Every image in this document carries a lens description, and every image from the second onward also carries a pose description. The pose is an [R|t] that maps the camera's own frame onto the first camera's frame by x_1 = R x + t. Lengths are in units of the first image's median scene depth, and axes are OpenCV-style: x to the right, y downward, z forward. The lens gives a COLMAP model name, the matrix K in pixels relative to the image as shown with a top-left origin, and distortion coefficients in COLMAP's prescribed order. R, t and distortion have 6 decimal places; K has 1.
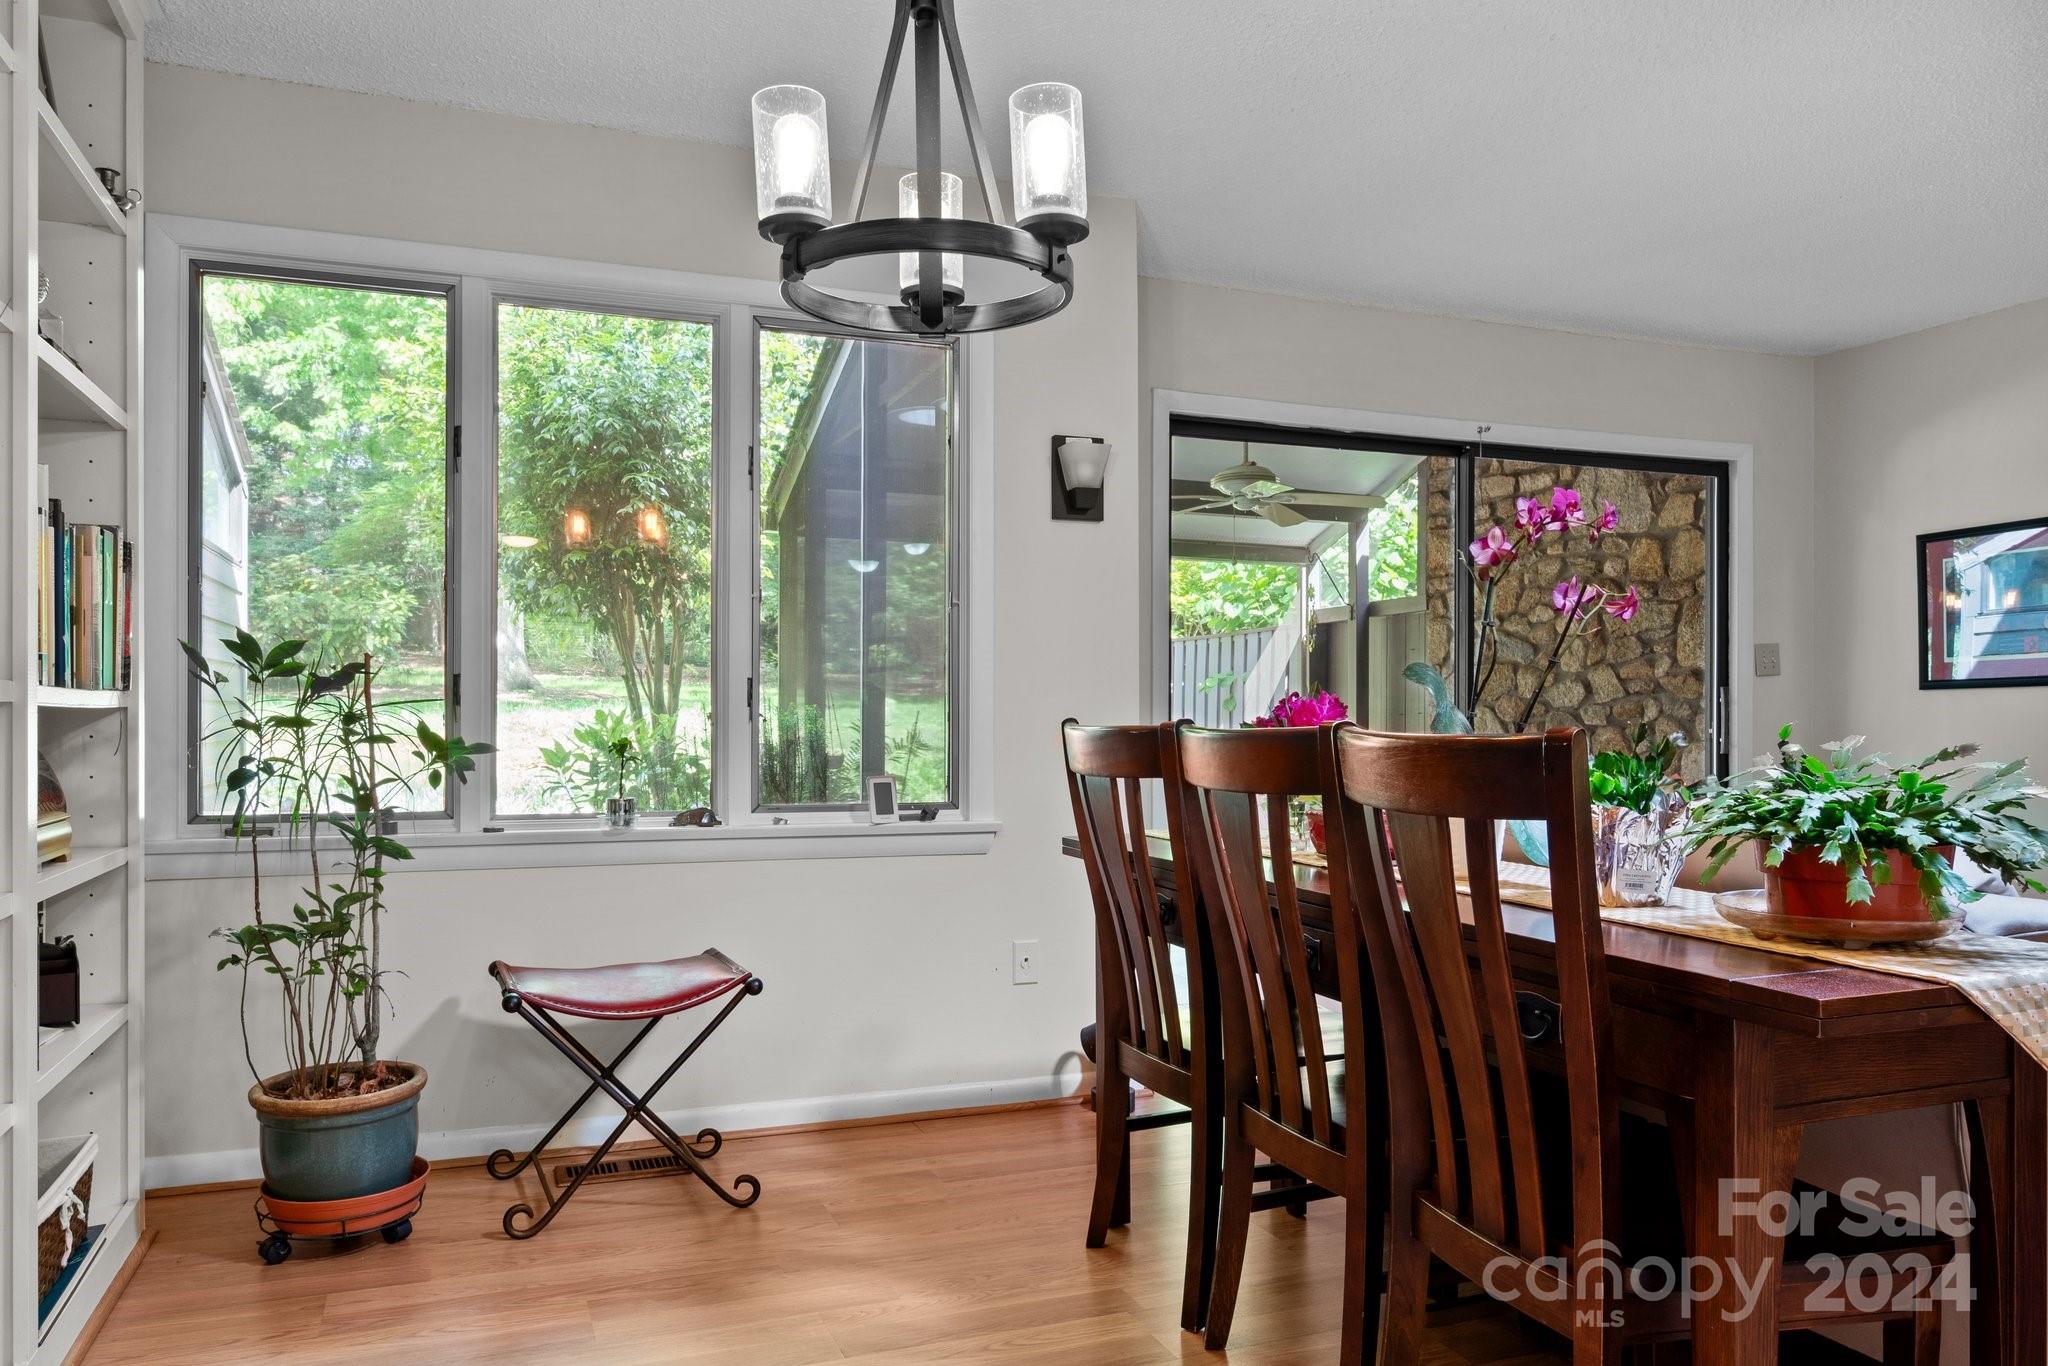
lens RADIAL K [[1479.6, 0, 1018.7], [0, 1479.6, 690.4], [0, 0, 1]] dist [-0.014352, -0.002145]
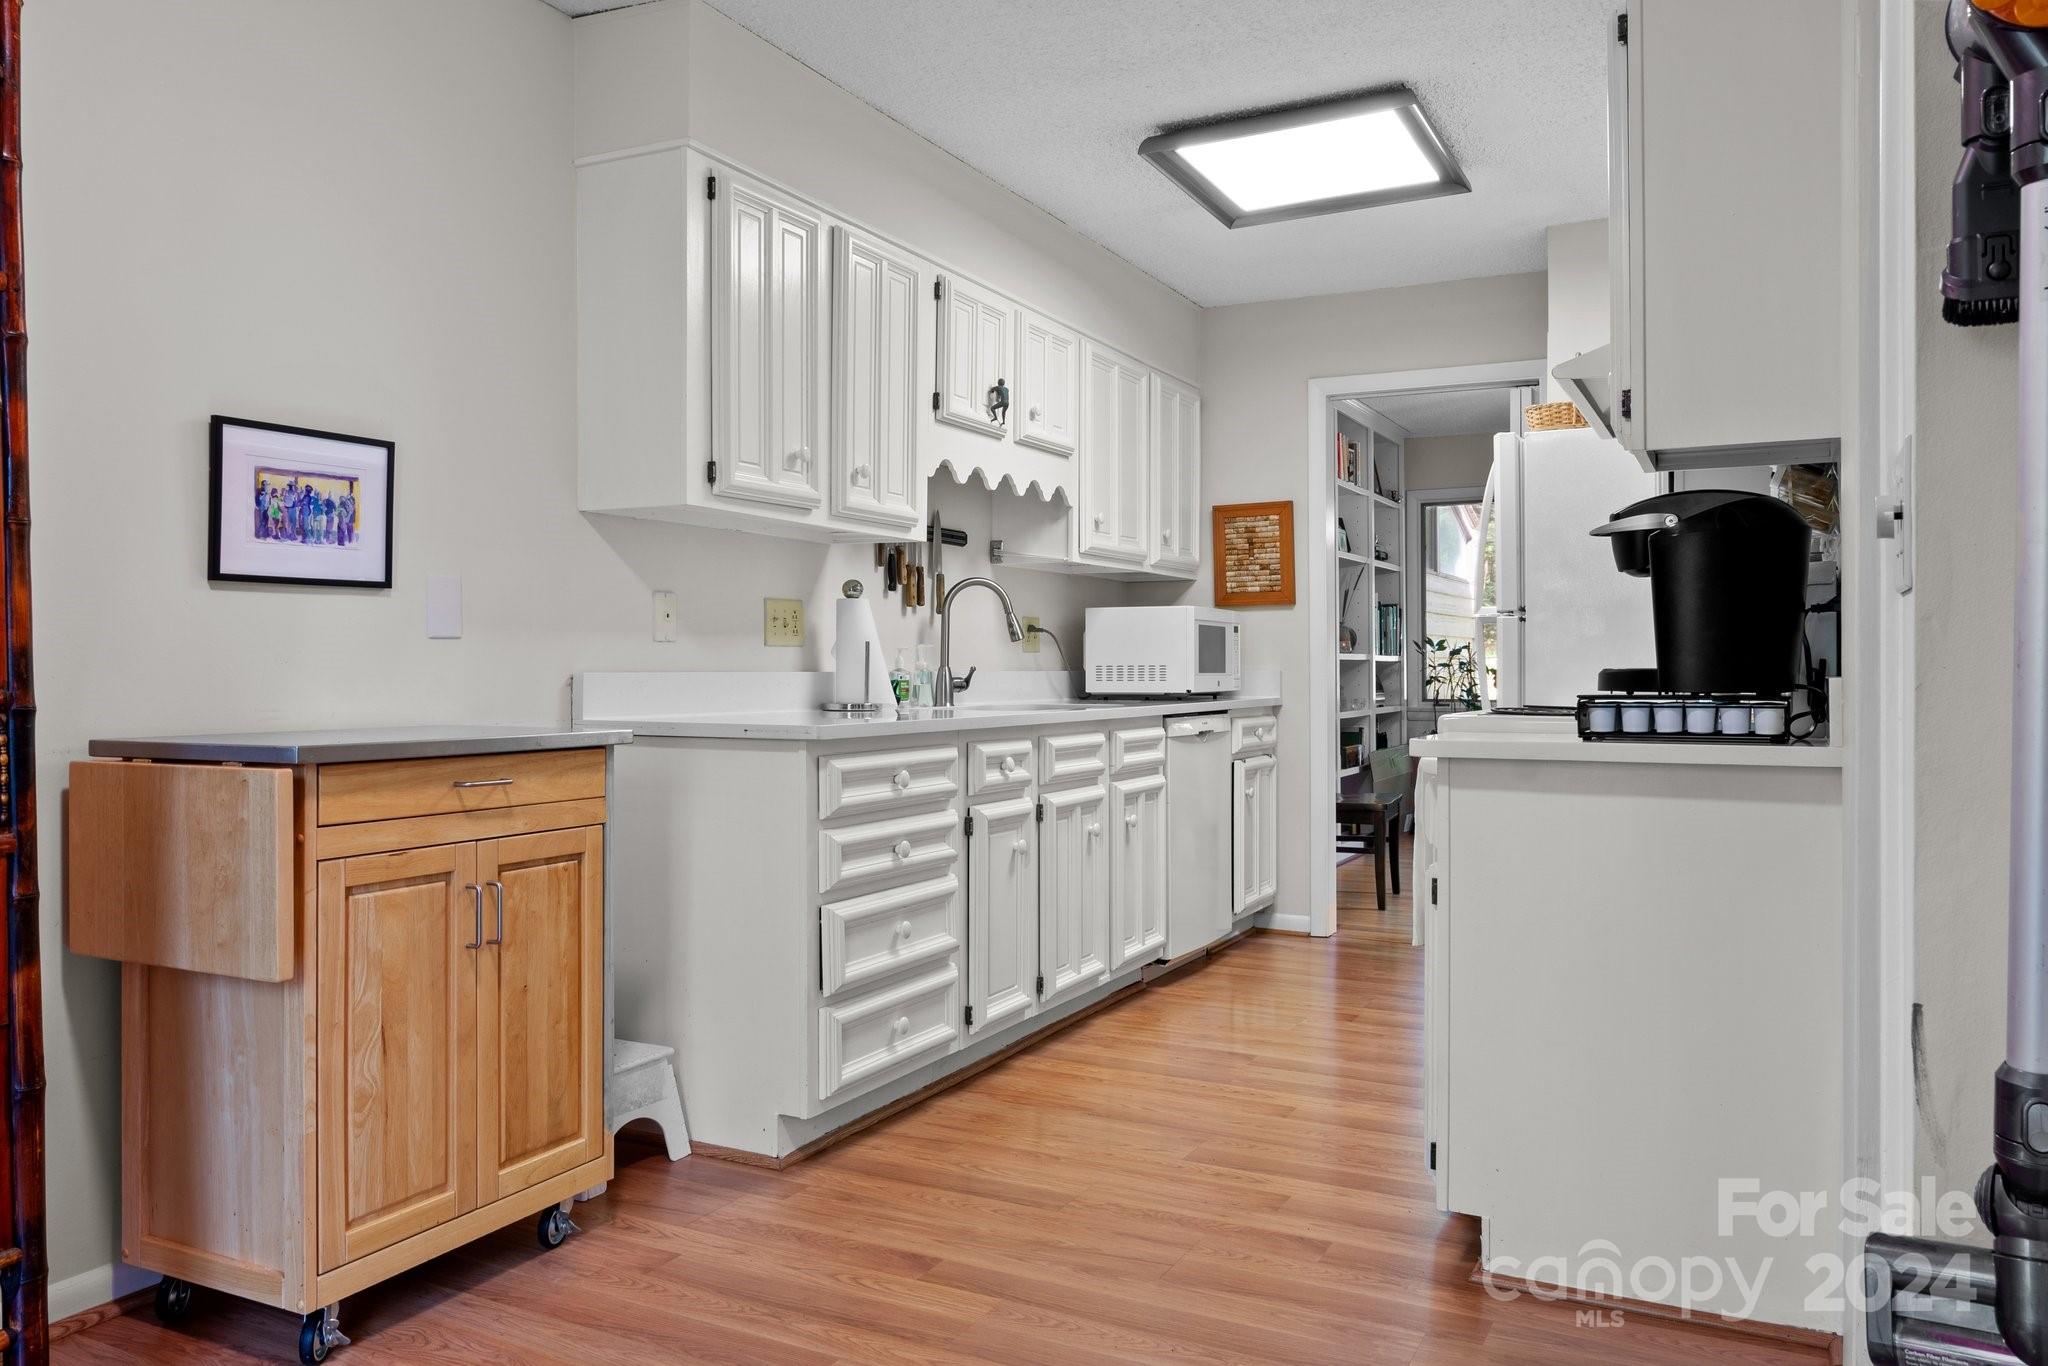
lens RADIAL K [[1479.6, 0, 1018.3], [0, 1479.6, 674.0], [0, 0, 1]] dist [-0.014352, -0.002145]
pose [[0.677306, 0.002057, -0.735698, 1.174076], [0.010213, 0.999873, 0.012198, -0.007339], [0.735630, -0.015776, 0.677199, -1.754871]]
